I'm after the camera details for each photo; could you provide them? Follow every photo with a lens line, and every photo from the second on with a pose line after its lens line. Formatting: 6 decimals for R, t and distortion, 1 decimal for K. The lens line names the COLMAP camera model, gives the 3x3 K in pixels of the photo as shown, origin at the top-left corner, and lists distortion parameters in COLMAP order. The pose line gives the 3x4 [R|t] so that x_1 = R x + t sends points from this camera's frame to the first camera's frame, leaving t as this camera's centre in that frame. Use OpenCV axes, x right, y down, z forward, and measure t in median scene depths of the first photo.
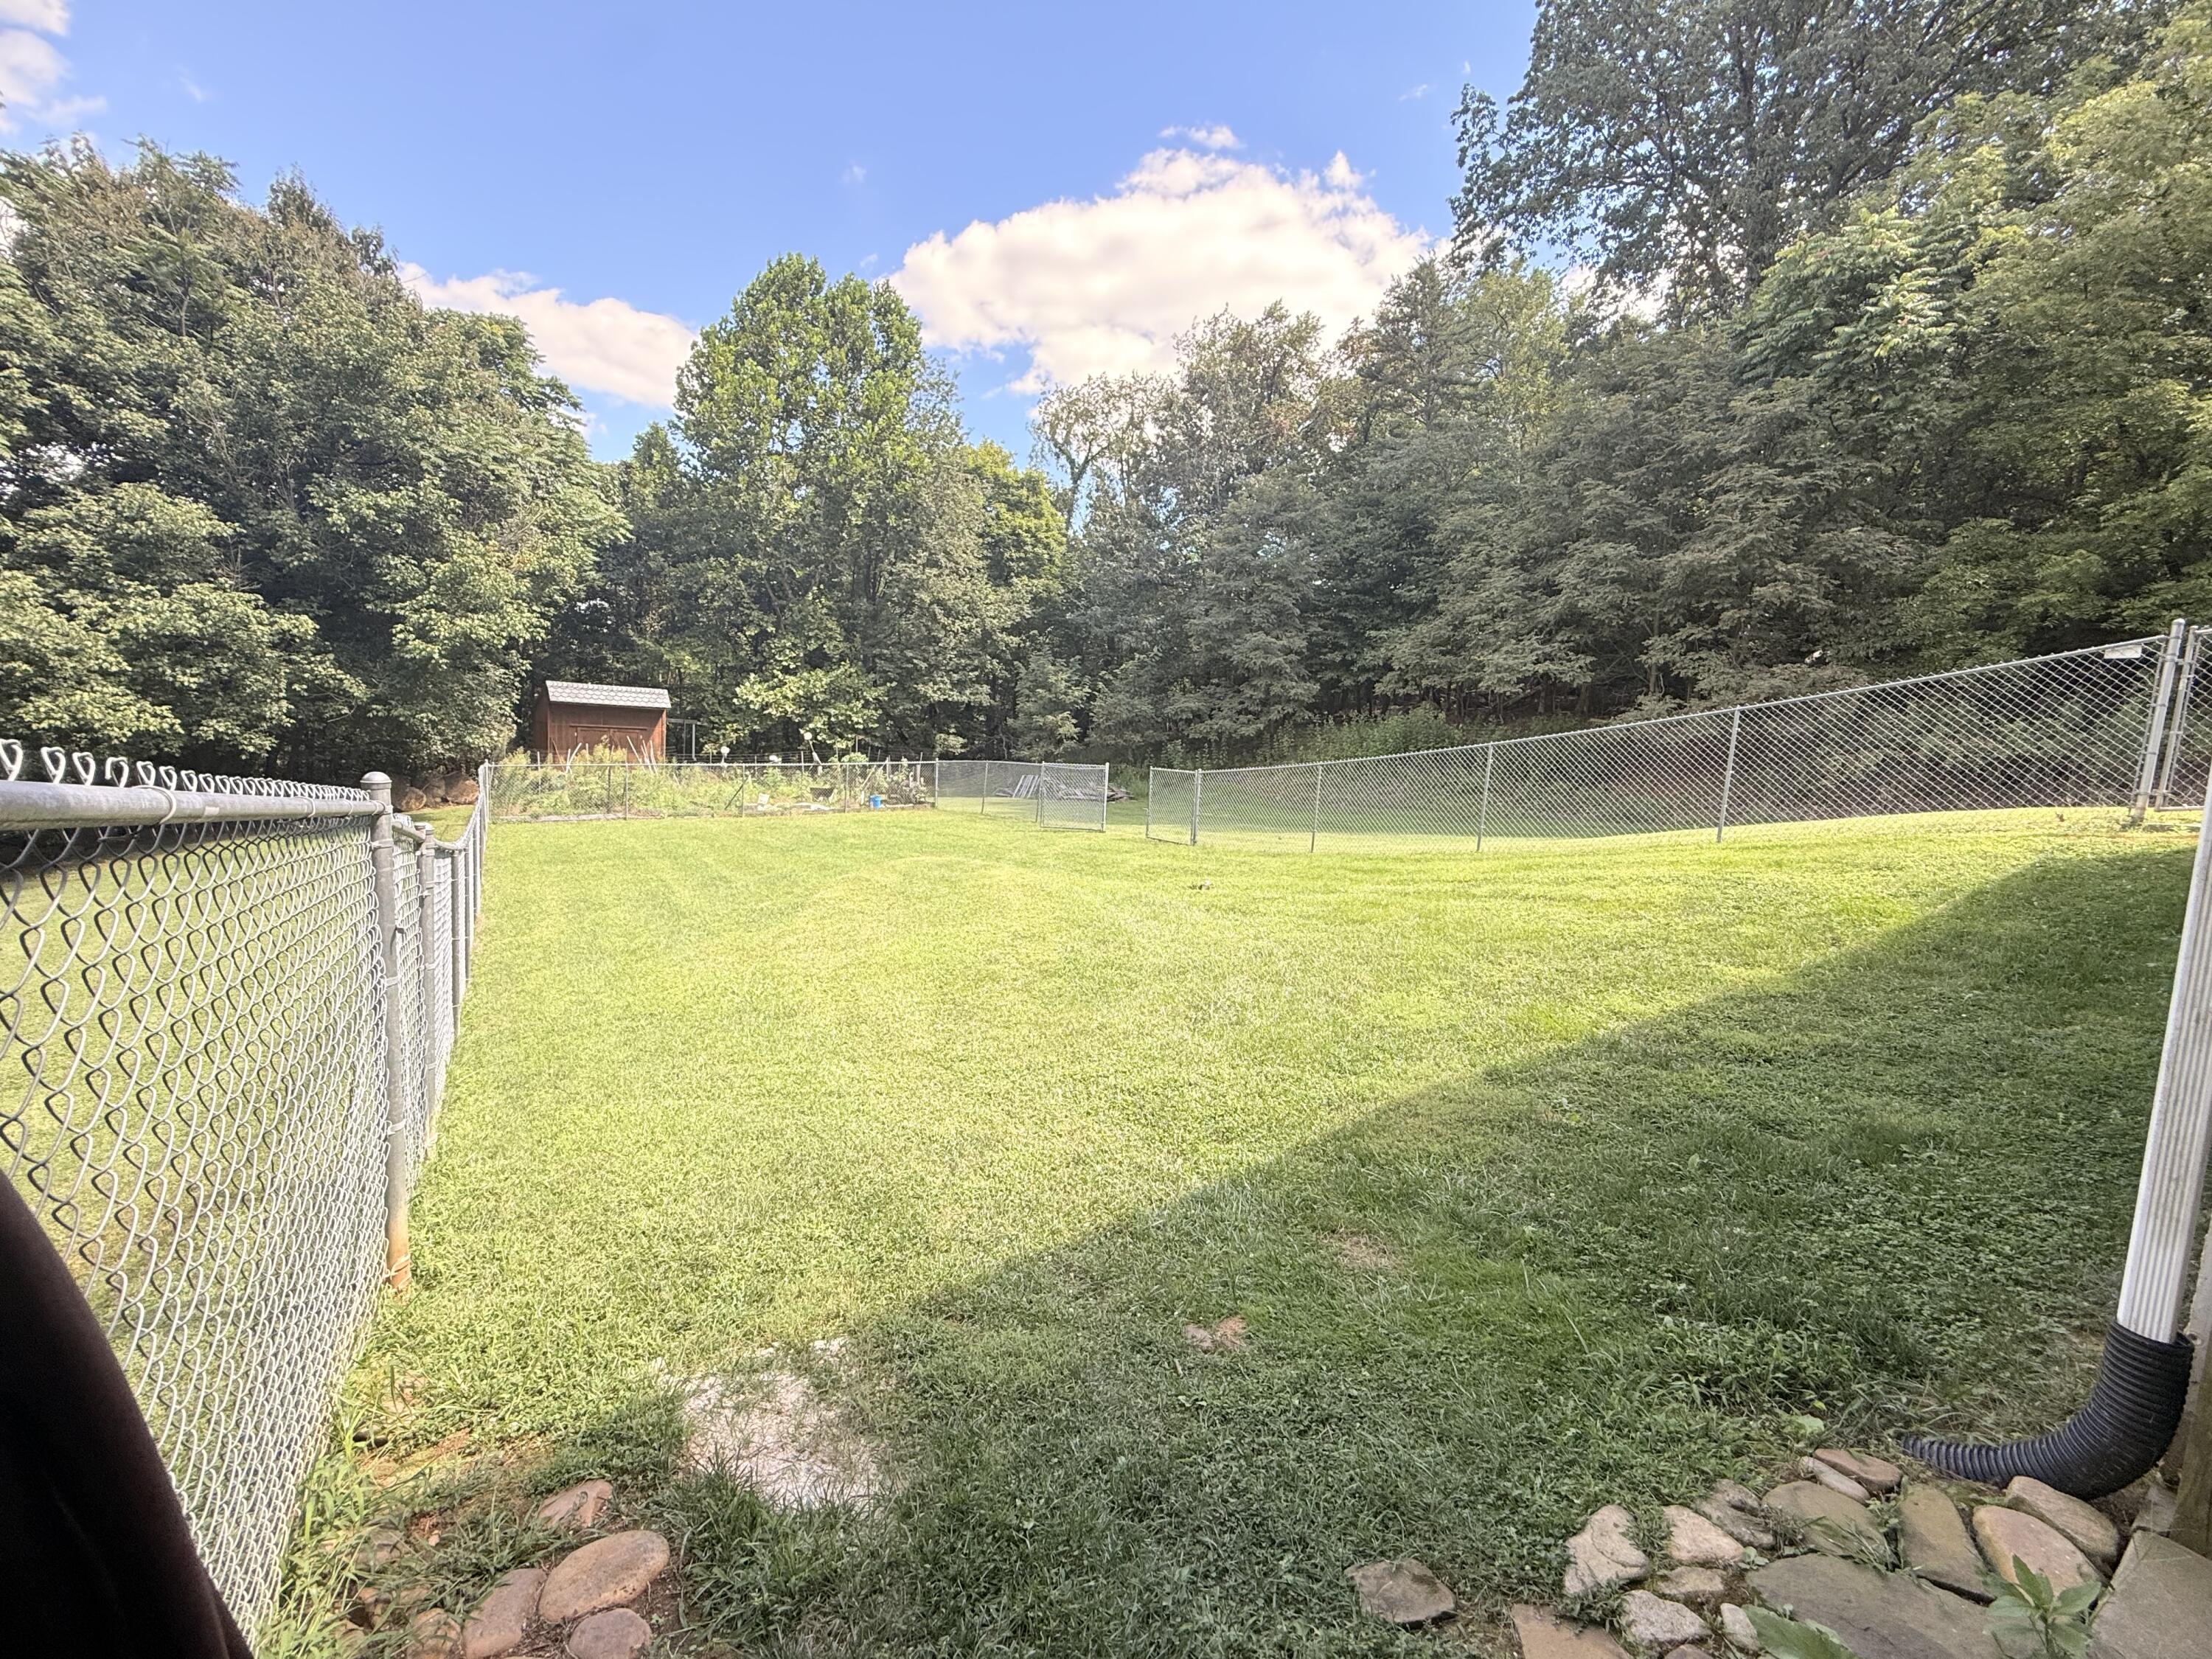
lens RADIAL K [[918.7, 0, 1106.0], [0, 918.7, 829.5], [0, 0, 1]] dist [0.000356, -0.000940]
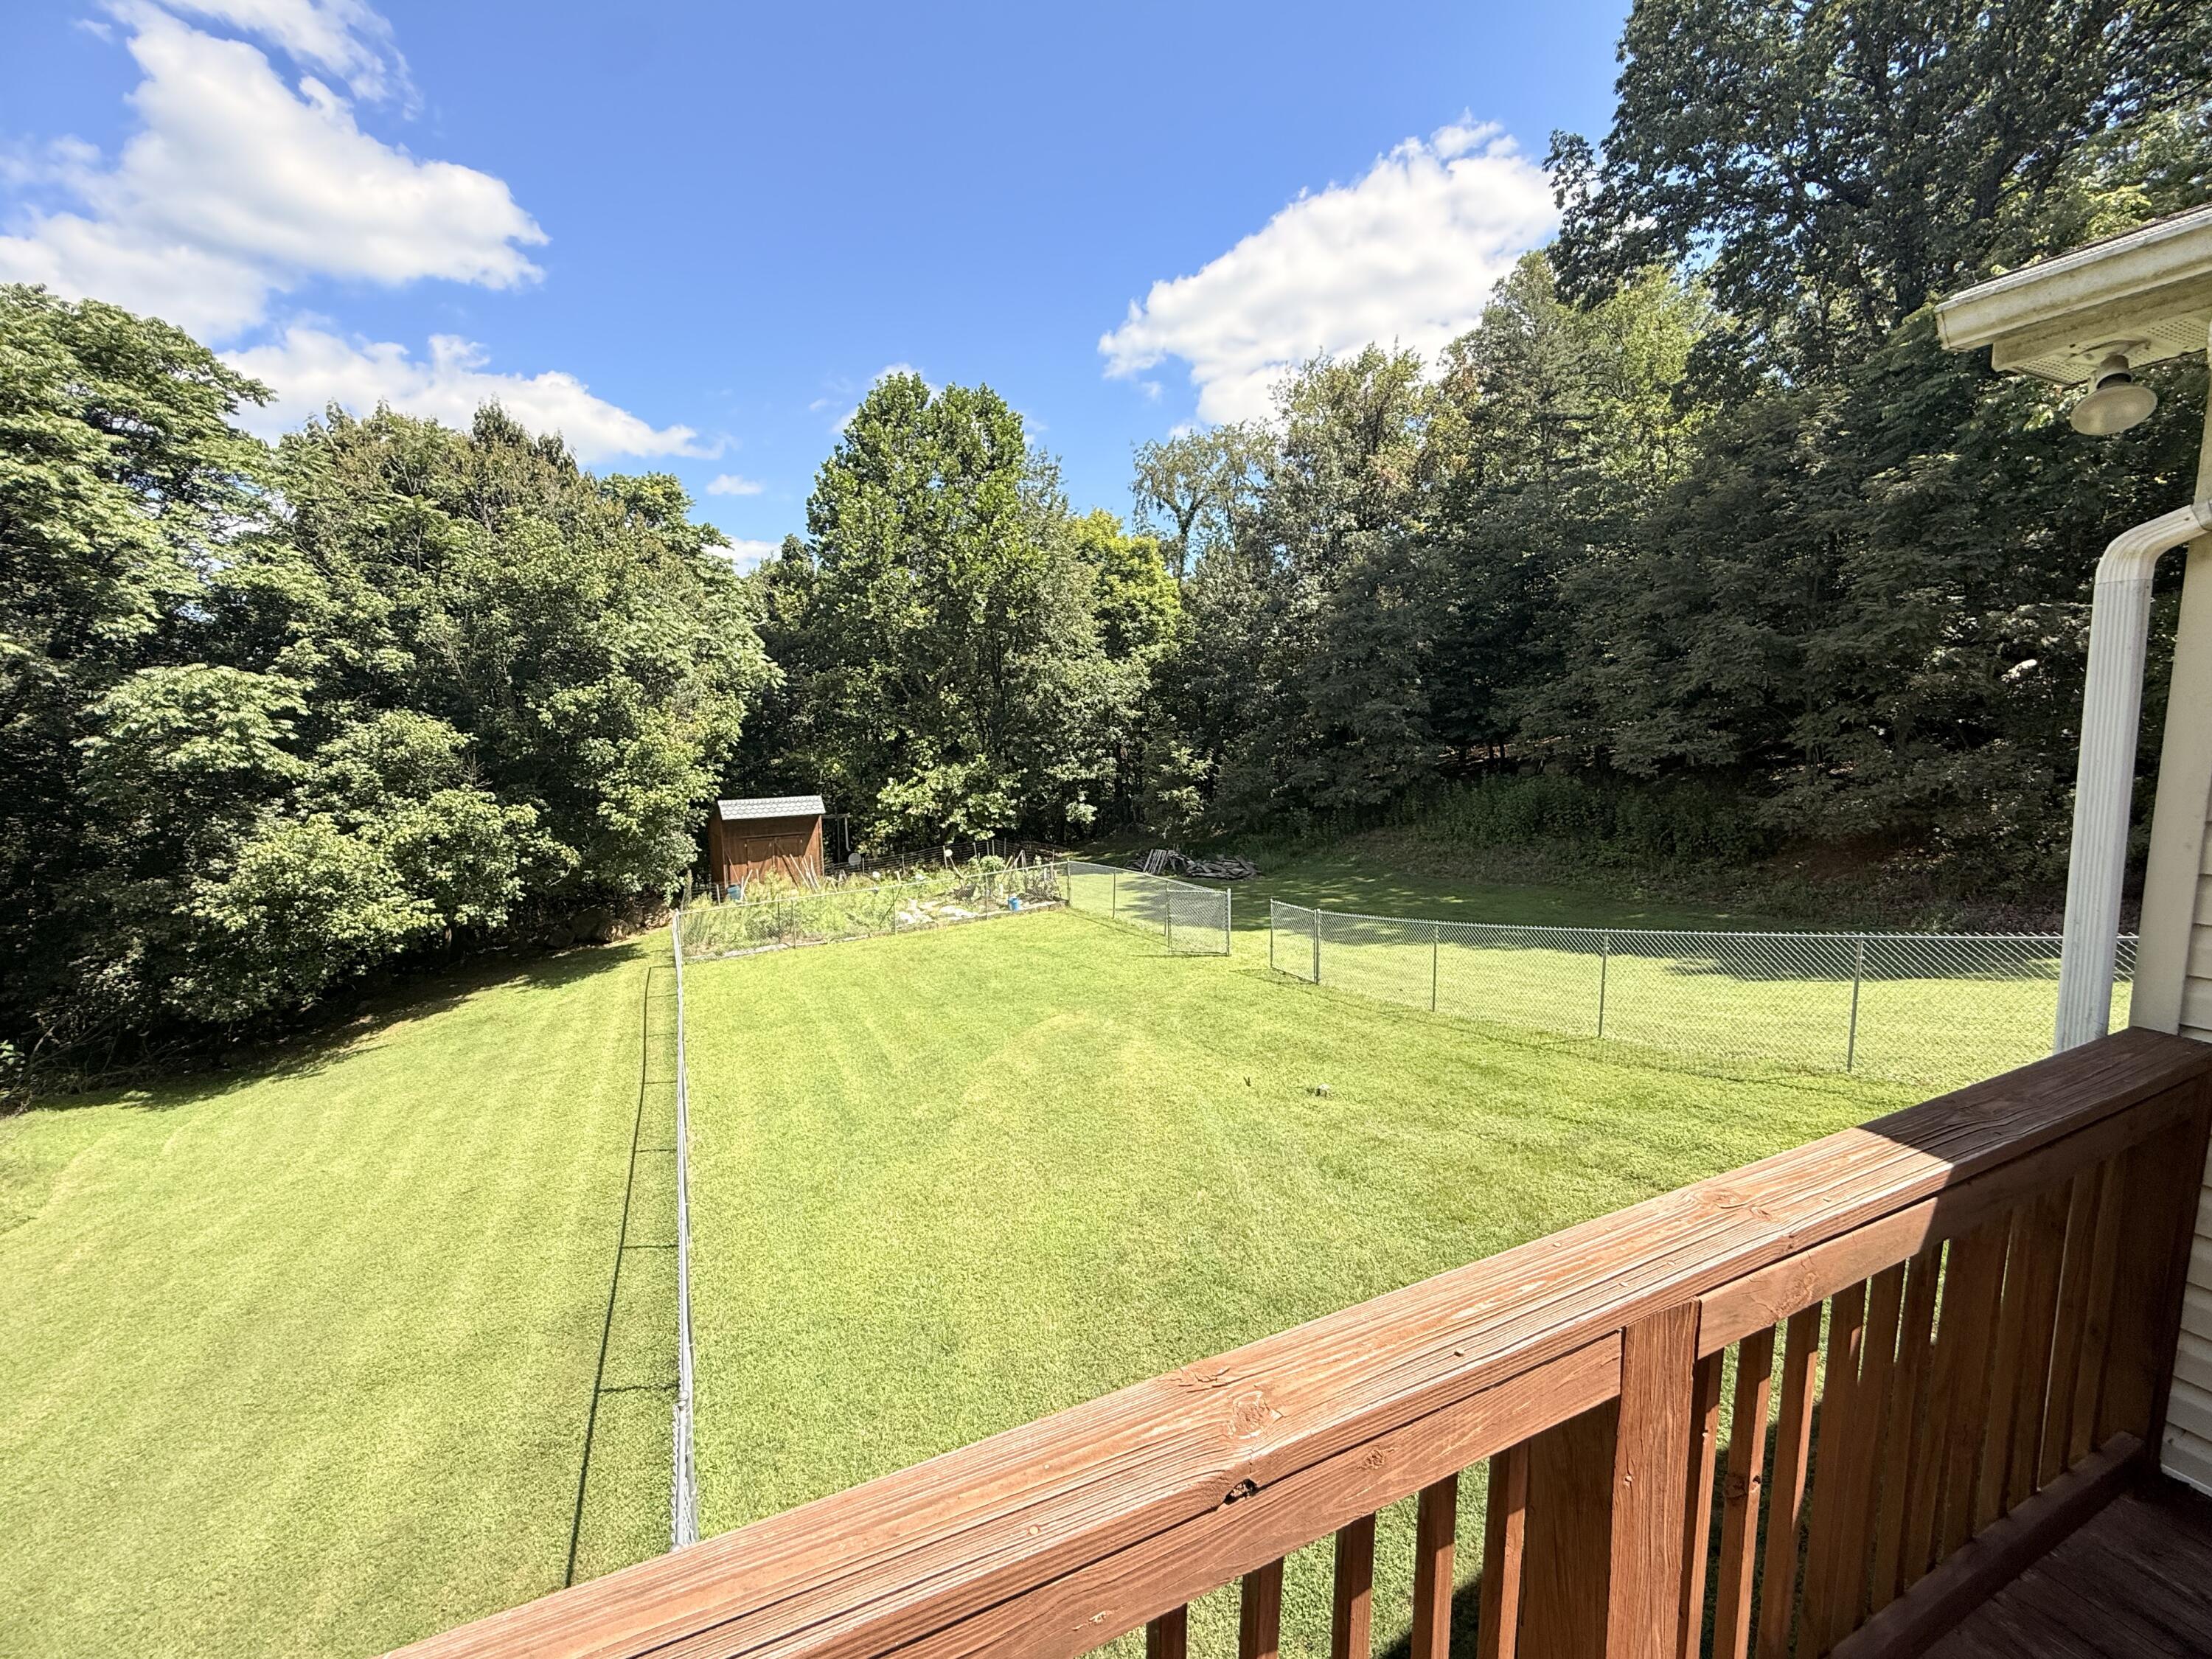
lens RADIAL K [[918.7, 0, 1106.0], [0, 918.7, 829.5], [0, 0, 1]] dist [0.000356, -0.000940]
pose [[0.986280, -0.070345, -0.149345, 0.015411], [0.069882, 0.997520, -0.008354, -0.091896], [0.149563, -0.002197, 0.988750, -0.028206]]
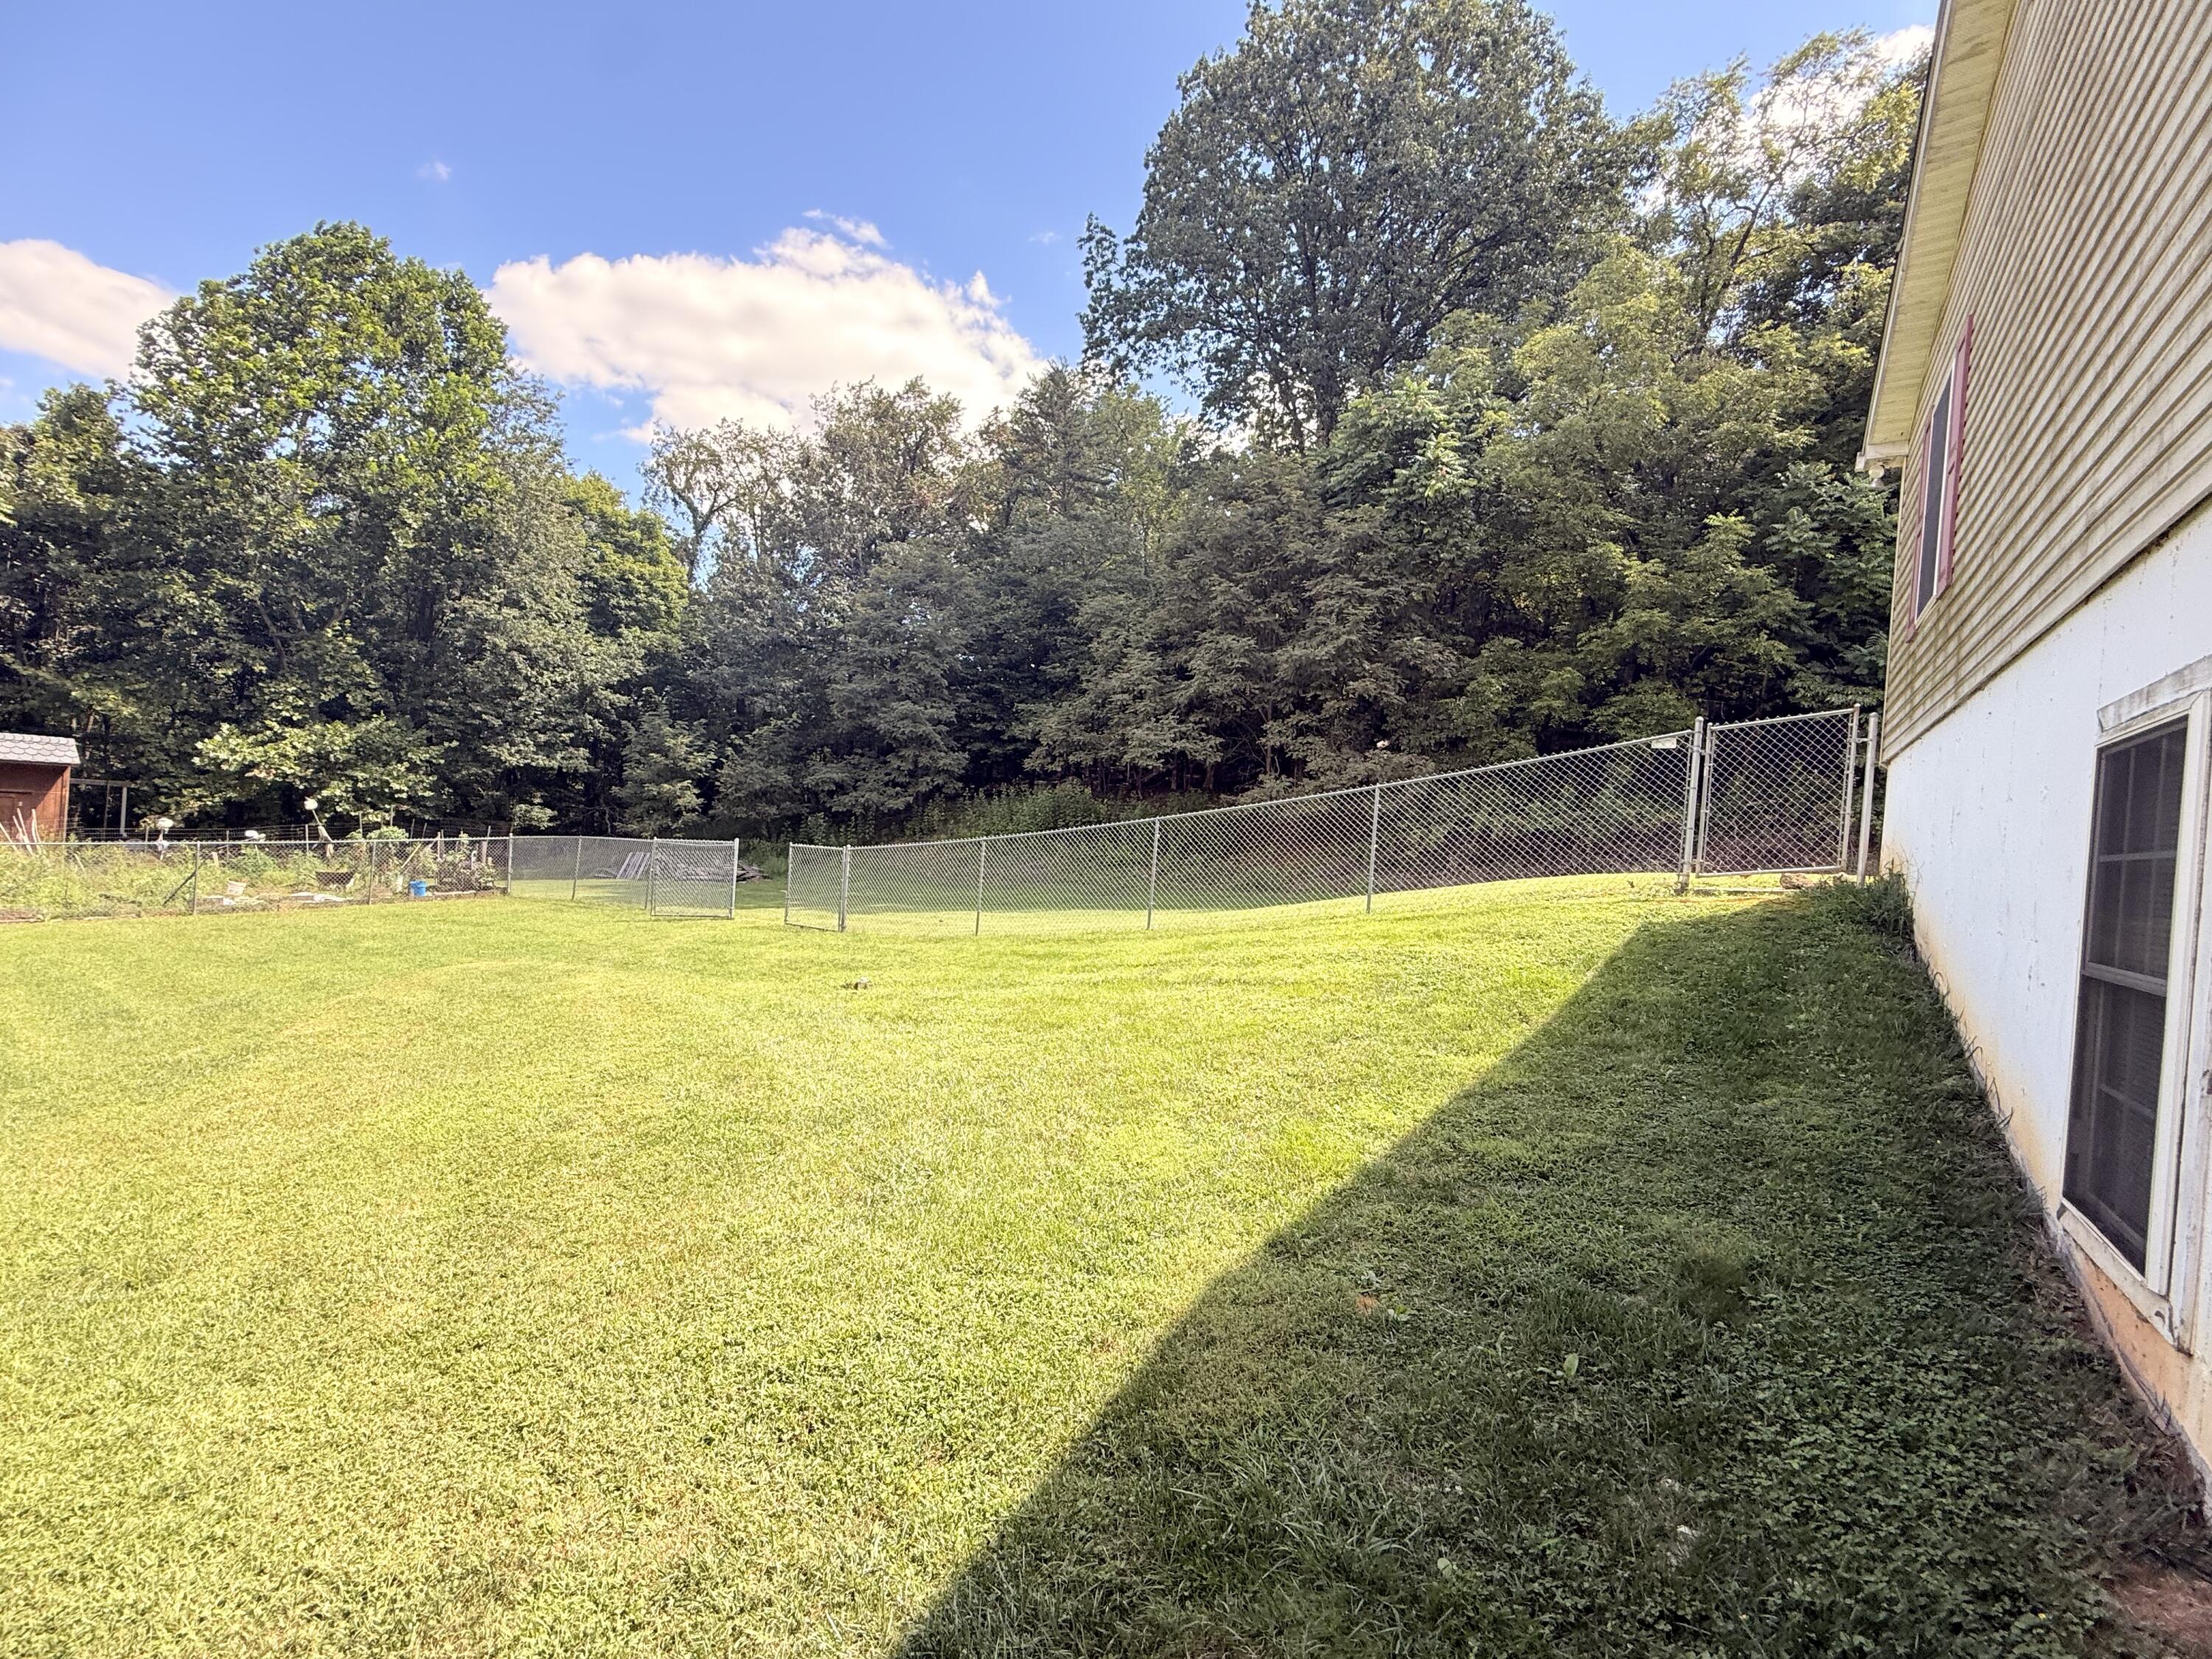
lens RADIAL K [[921.1, 0, 1099.3], [0, 921.1, 823.4], [0, 0, 1]] dist [0.007469, 0.000578]
pose [[0.929893, 0.001243, 0.367827, -0.000585], [0.030442, 0.996304, -0.080326, -0.004172], [-0.366567, 0.085892, 0.926418, 0.043309]]
